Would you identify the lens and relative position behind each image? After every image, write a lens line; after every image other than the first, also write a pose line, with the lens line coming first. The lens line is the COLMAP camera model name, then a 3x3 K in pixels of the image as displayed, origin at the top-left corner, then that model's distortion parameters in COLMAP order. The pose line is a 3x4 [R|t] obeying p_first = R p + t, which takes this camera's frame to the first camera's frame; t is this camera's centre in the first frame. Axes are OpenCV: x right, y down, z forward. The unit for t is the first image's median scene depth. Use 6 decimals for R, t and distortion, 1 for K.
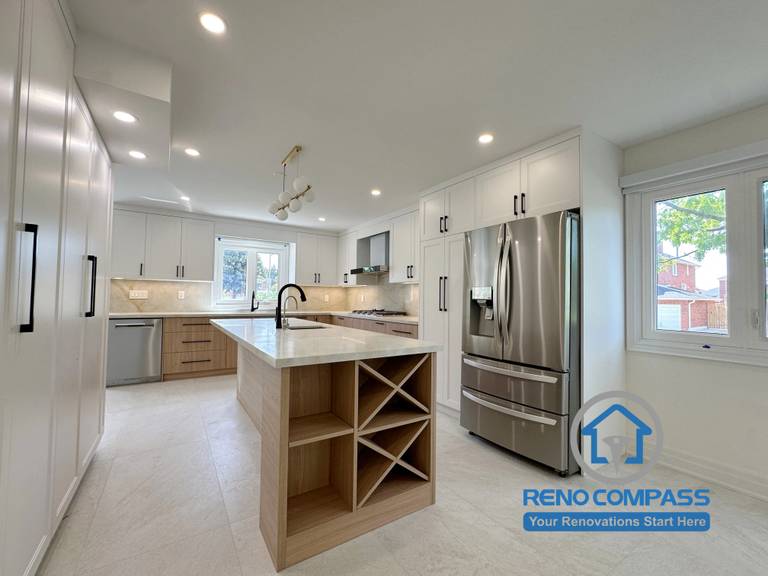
lens RADIAL K [[325.4, 0, 387.7], [0, 325.4, 286.3], [0, 0, 1]] dist [-0.006814, 0.000380]
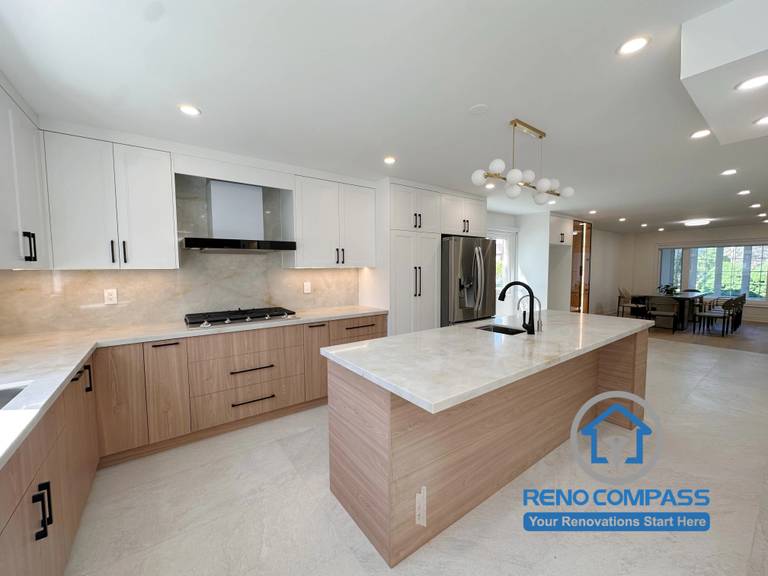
lens RADIAL K [[307.5, 0, 382.5], [0, 307.5, 290.0], [0, 0, 1]] dist [0.000978, 0.000226]
pose [[-0.038764, -0.090543, 0.995138, -0.671304], [-0.037620, 0.995313, 0.089093, -0.029575], [-0.998540, -0.033984, -0.041988, 0.848713]]
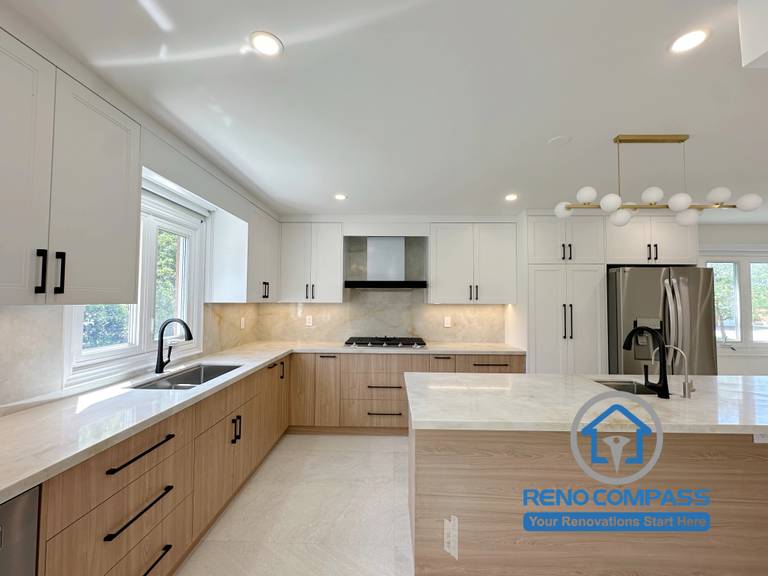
lens RADIAL K [[325.4, 0, 383.1], [0, 325.4, 290.3], [0, 0, 1]] dist [-0.006814, 0.000380]
pose [[0.575308, 0.014775, 0.817804, -0.709155], [-0.032373, 0.999465, 0.004716, -0.043106], [-0.817296, -0.029188, 0.575478, 0.646825]]
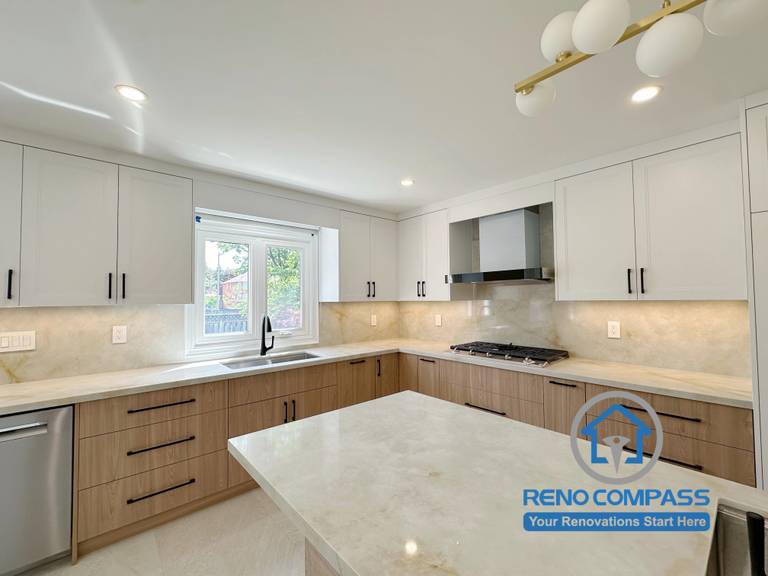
lens RADIAL K [[325.4, 0, 386.8], [0, 325.4, 286.9], [0, 0, 1]] dist [-0.006814, 0.000380]
pose [[0.990119, -0.018032, 0.139069, -0.343793], [0.017768, 0.999837, 0.003138, -0.039526], [-0.139103, -0.000636, 0.990278, 0.522519]]
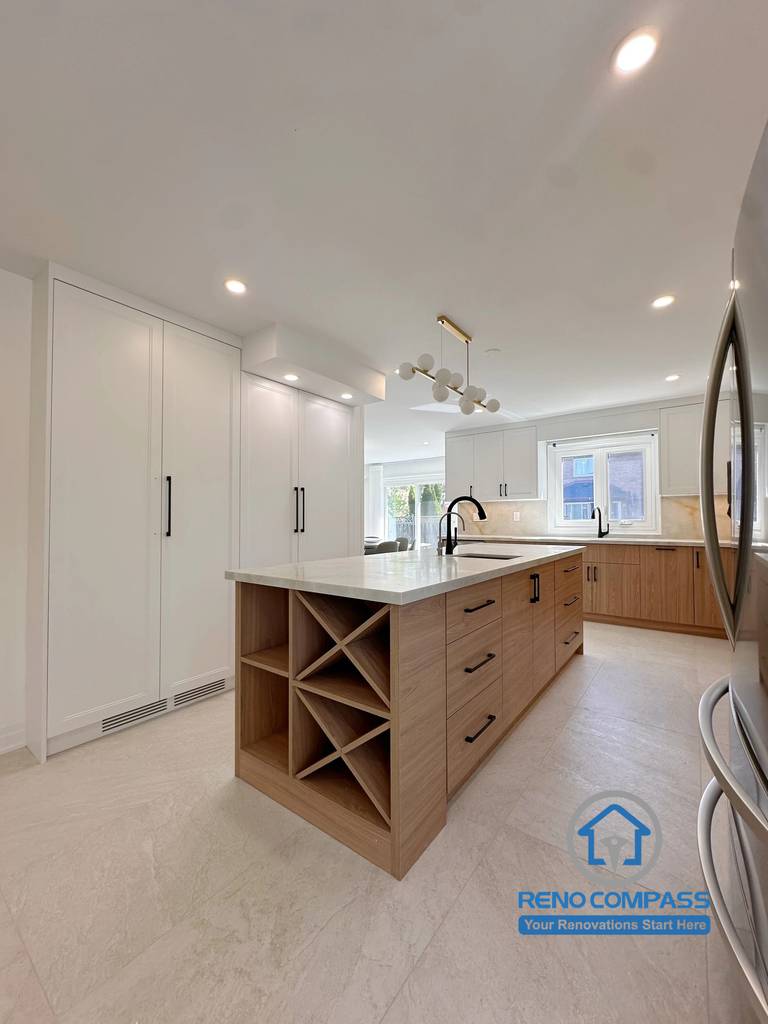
lens RADIAL K [[410.0, 0, 384.8], [0, 410.0, 512.3], [0, 0, 1]] dist [0.000978, 0.000226]
pose [[0.336295, -0.032366, -0.941200, 0.325698], [0.043109, 0.998891, -0.018947, 0.023099], [0.940769, -0.034202, 0.337317, 0.306279]]
